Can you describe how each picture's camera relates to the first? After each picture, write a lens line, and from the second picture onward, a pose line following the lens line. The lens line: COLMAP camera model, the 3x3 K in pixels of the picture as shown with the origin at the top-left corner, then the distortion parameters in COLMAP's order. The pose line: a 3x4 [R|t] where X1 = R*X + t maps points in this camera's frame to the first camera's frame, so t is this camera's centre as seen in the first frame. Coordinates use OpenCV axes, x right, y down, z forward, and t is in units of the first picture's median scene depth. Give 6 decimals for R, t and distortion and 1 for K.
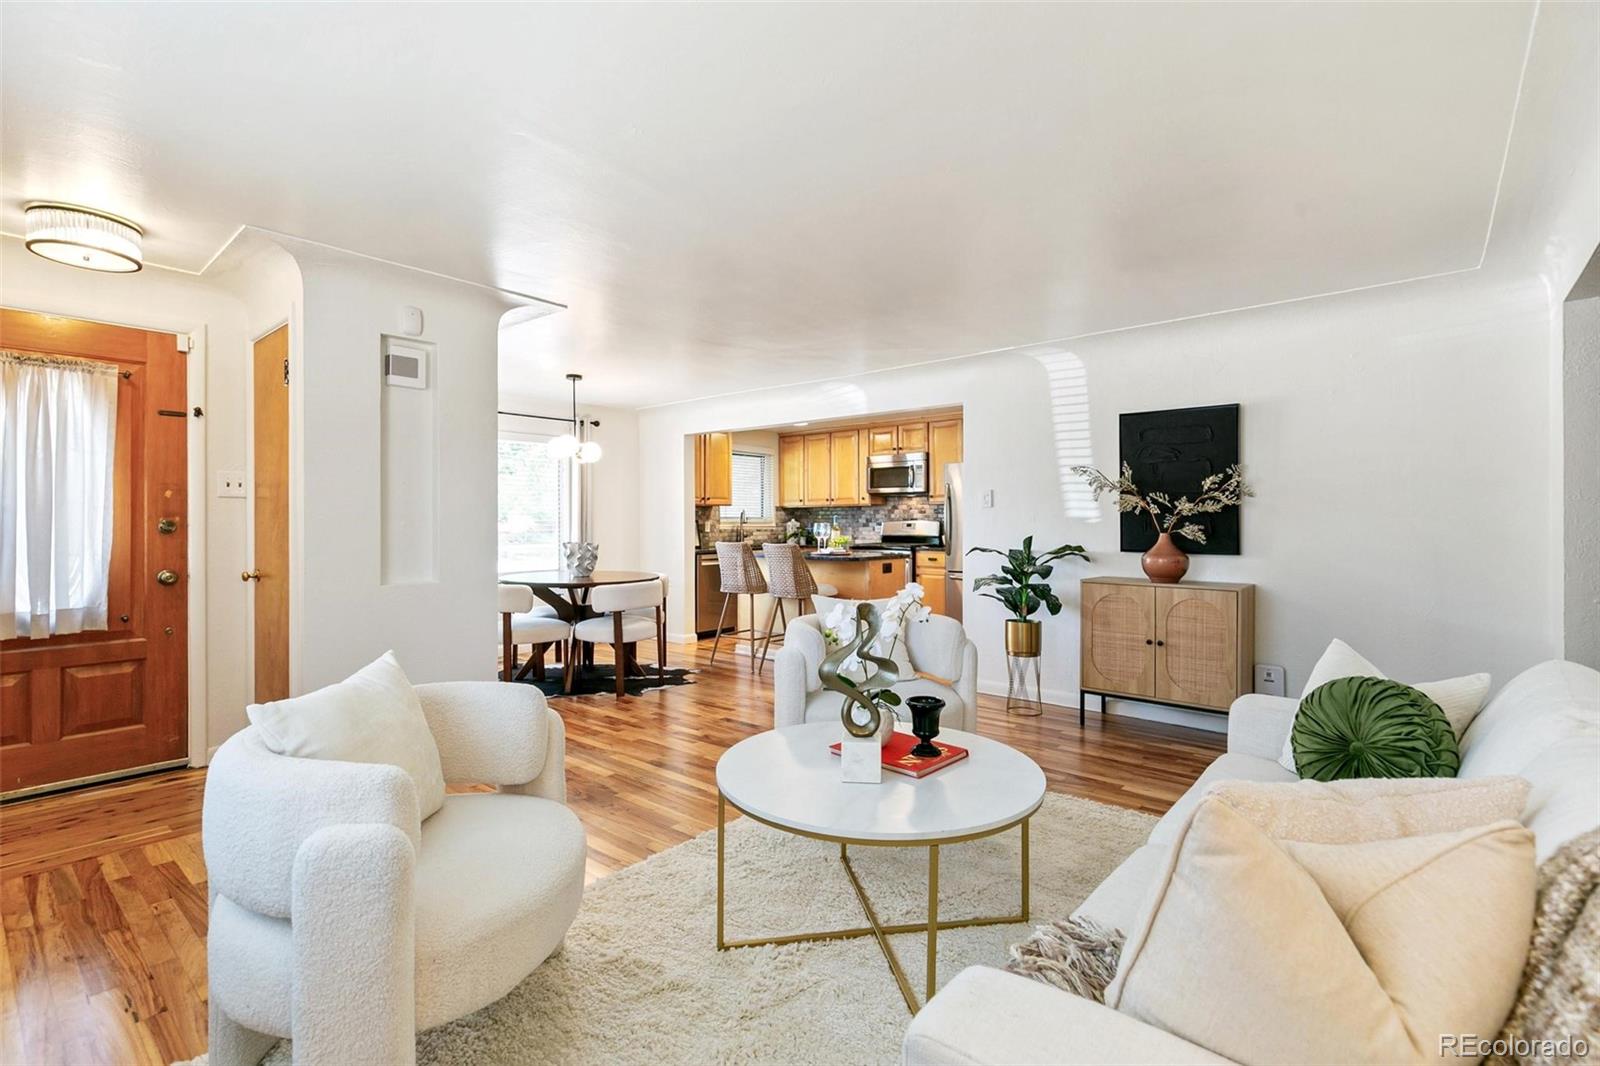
lens RADIAL K [[719.2, 0, 802.3], [0, 719.2, 518.1], [0, 0, 1]] dist [0.007438, -0.000355]
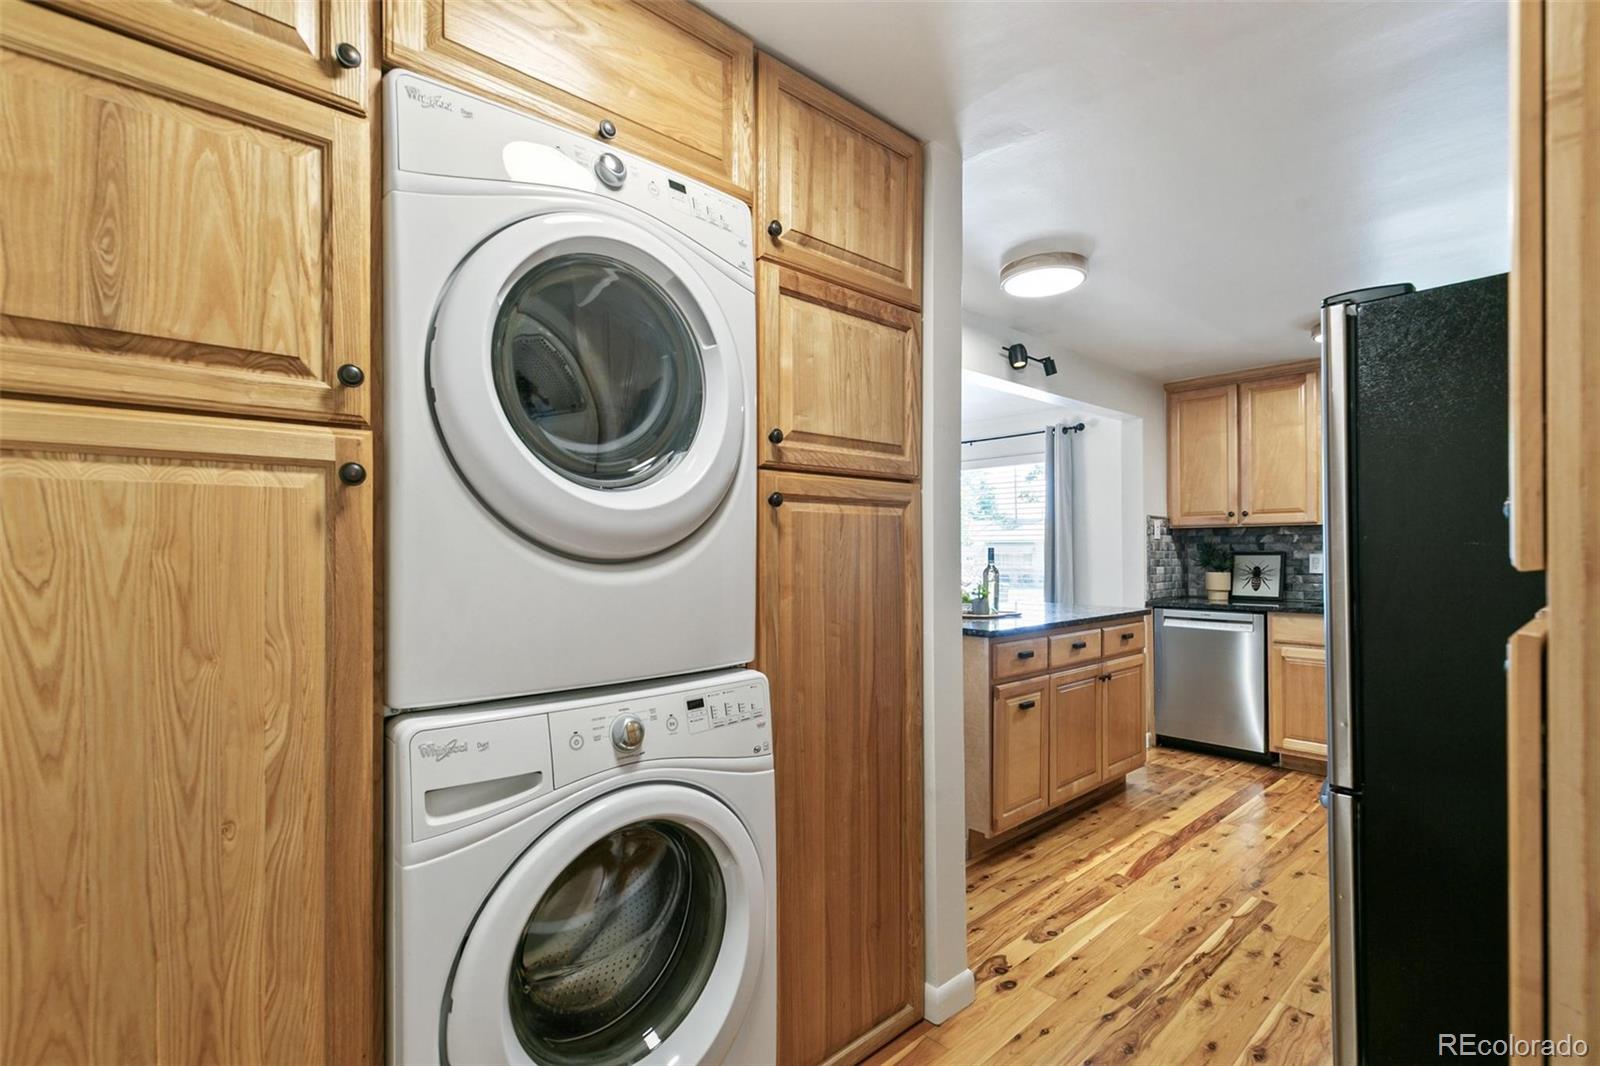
lens RADIAL K [[728.8, 0, 799.6], [0, 728.8, 524.3], [0, 0, 1]] dist [0.003702, -0.000152]
pose [[-0.117423, -0.030770, -0.992605, 0.475955], [0.003631, 0.999500, -0.031414, -0.001746], [0.993075, -0.007292, -0.117252, 0.705448]]
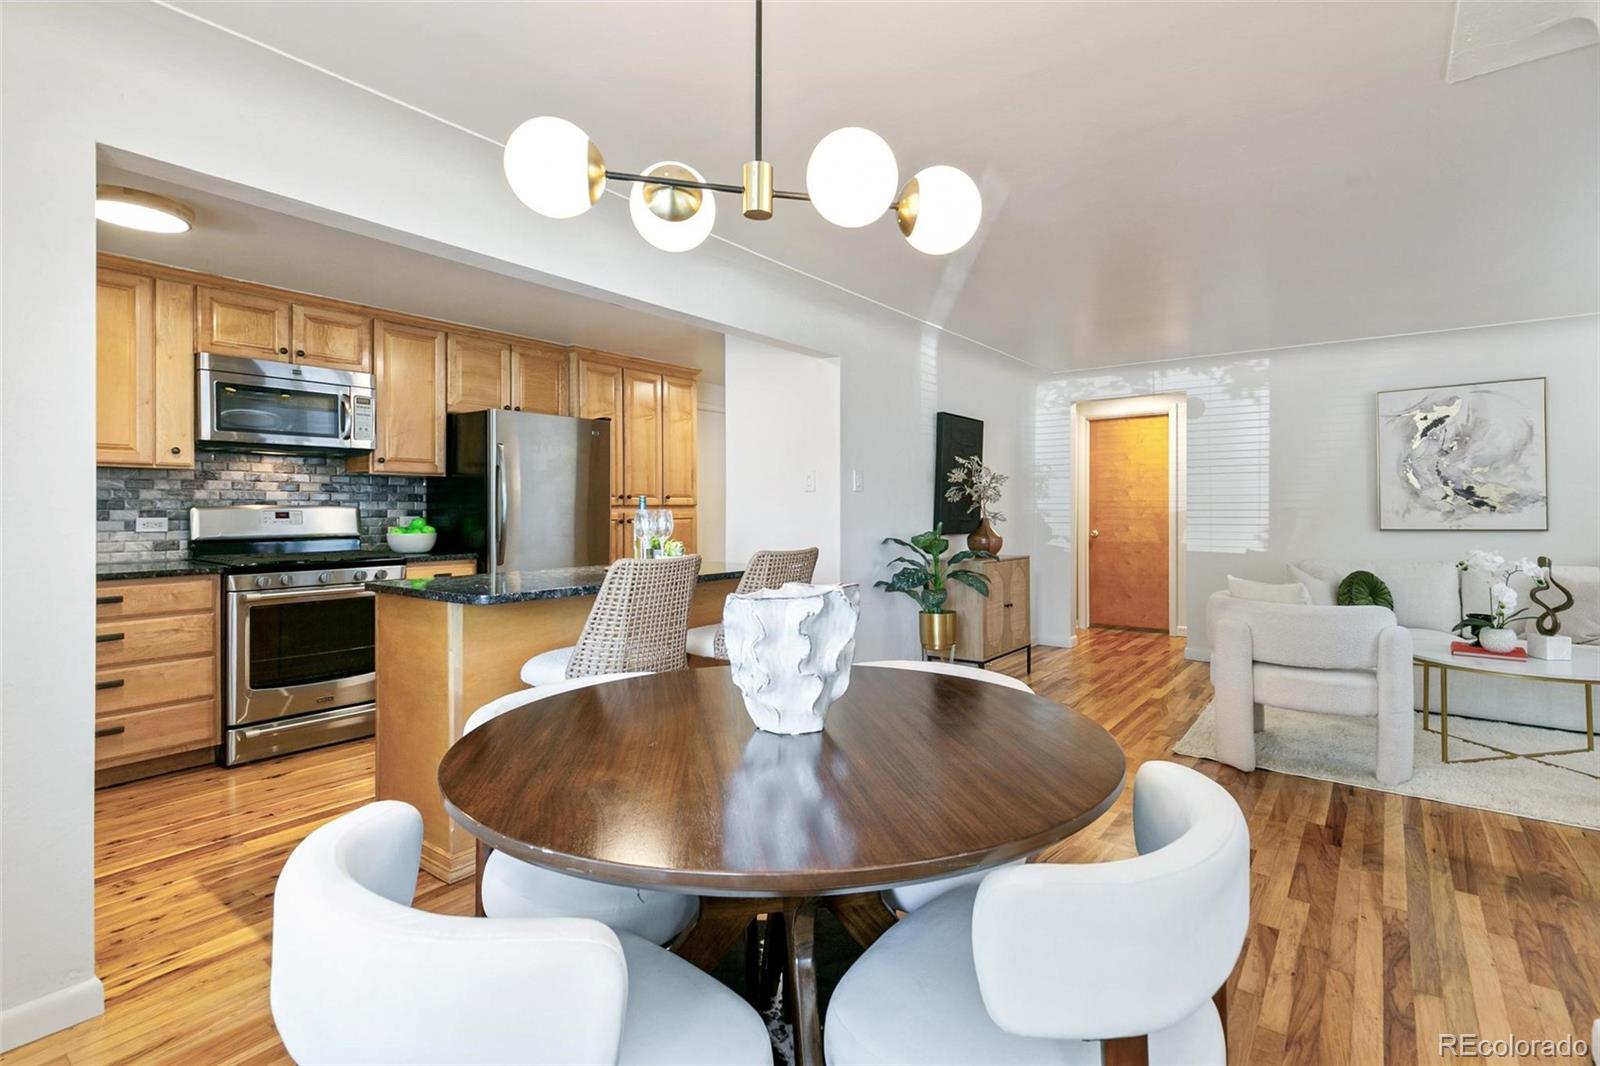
lens RADIAL K [[751.8, 0, 833.9], [0, 751.8, 504.1], [0, 0, 1]] dist [0.003619, 0.000320]
pose [[-0.074566, 0.007770, 0.997186, -0.386924], [-0.005470, 0.999951, -0.008201, 0.004863], [-0.997201, -0.006066, -0.074520, 0.691738]]
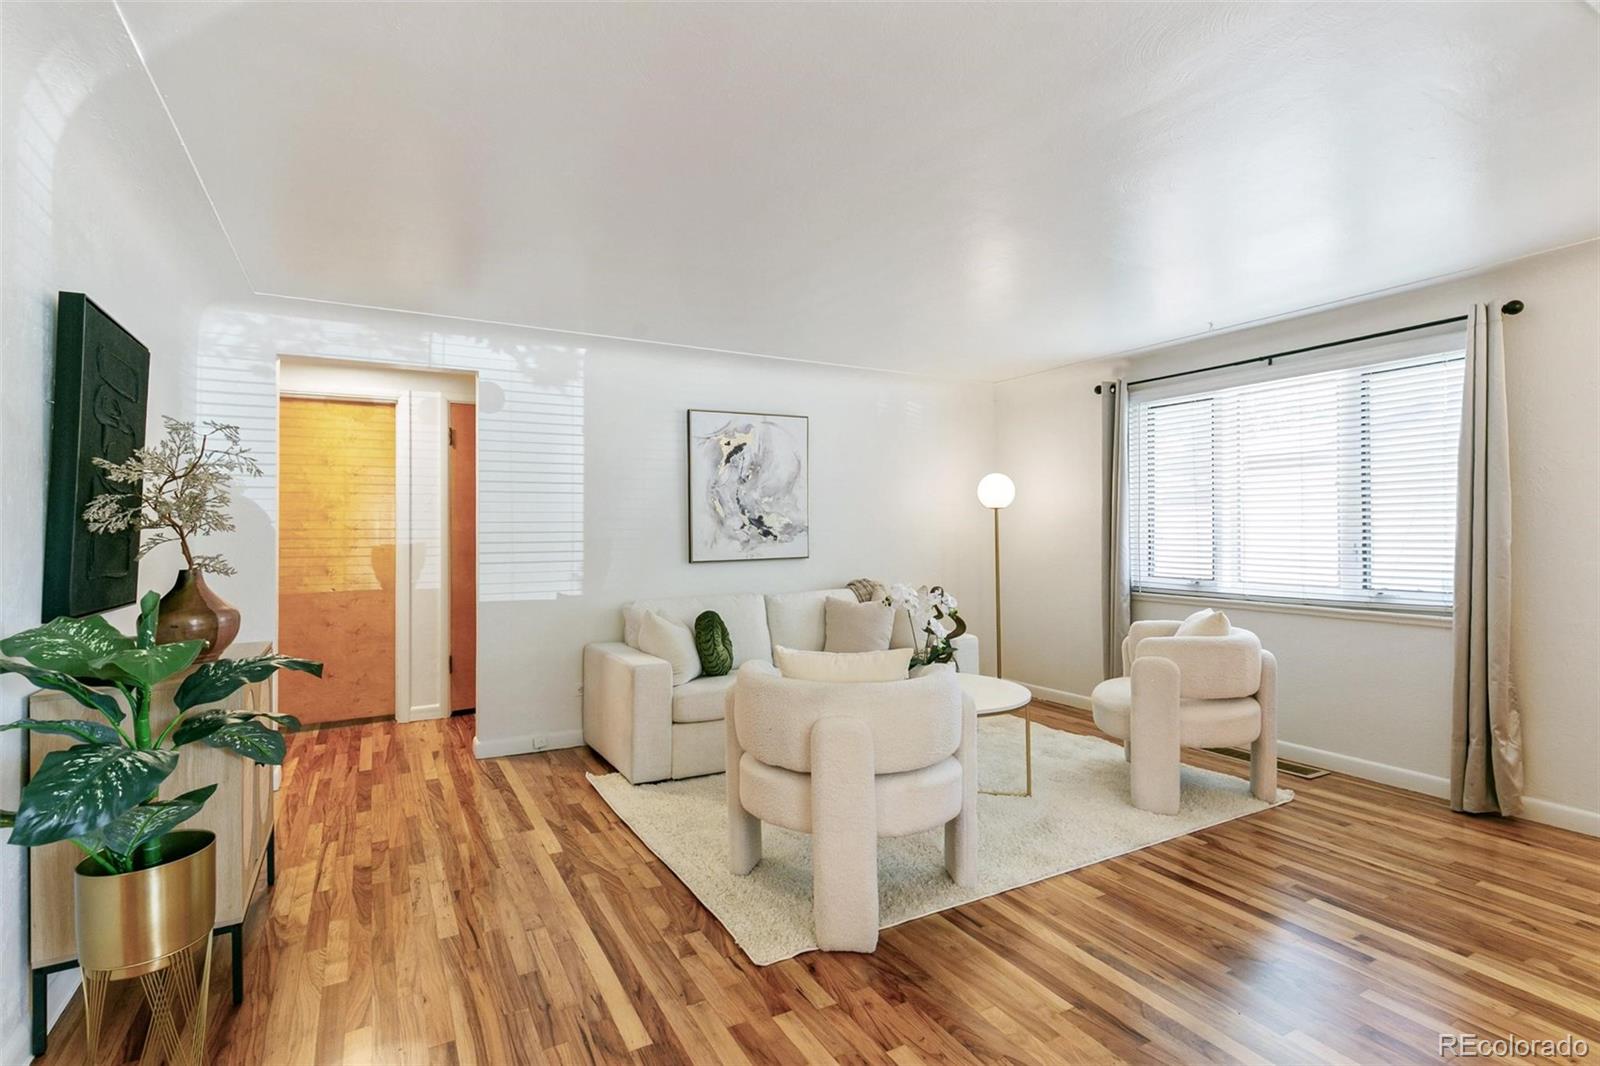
lens RADIAL K [[757.2, 0, 781.5], [0, 757.2, 523.2], [0, 0, 1]] dist [0.011084, -0.000484]
pose [[-0.934138, 0.009890, 0.356774, -0.052880], [0.003910, 0.999840, -0.017477, -0.000665], [-0.356890, -0.014931, -0.934027, 0.700448]]
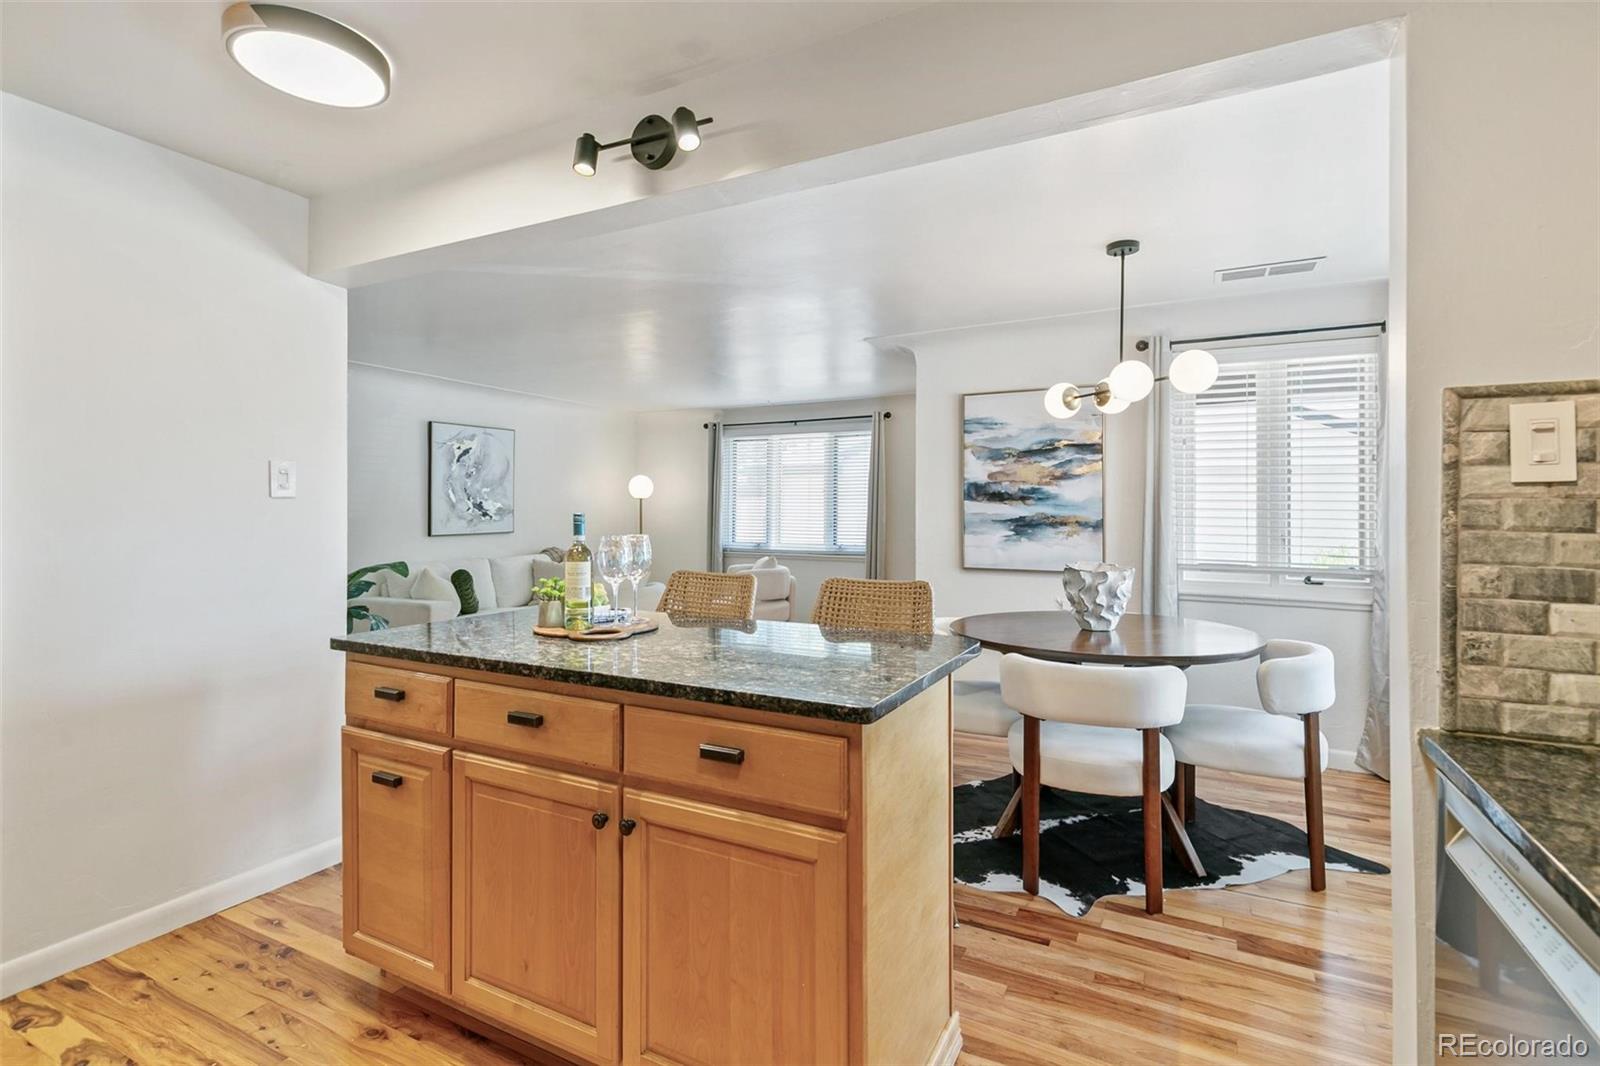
lens RADIAL K [[763.3, 0, 798.3], [0, 763.3, 508.3], [0, 0, 1]] dist [0.031200, 0.000018]
pose [[-0.977195, -0.003793, -0.212311, 0.019640], [-0.001617, 0.999944, -0.010424, -0.001733], [0.212339, -0.009843, -0.977147, 1.033585]]
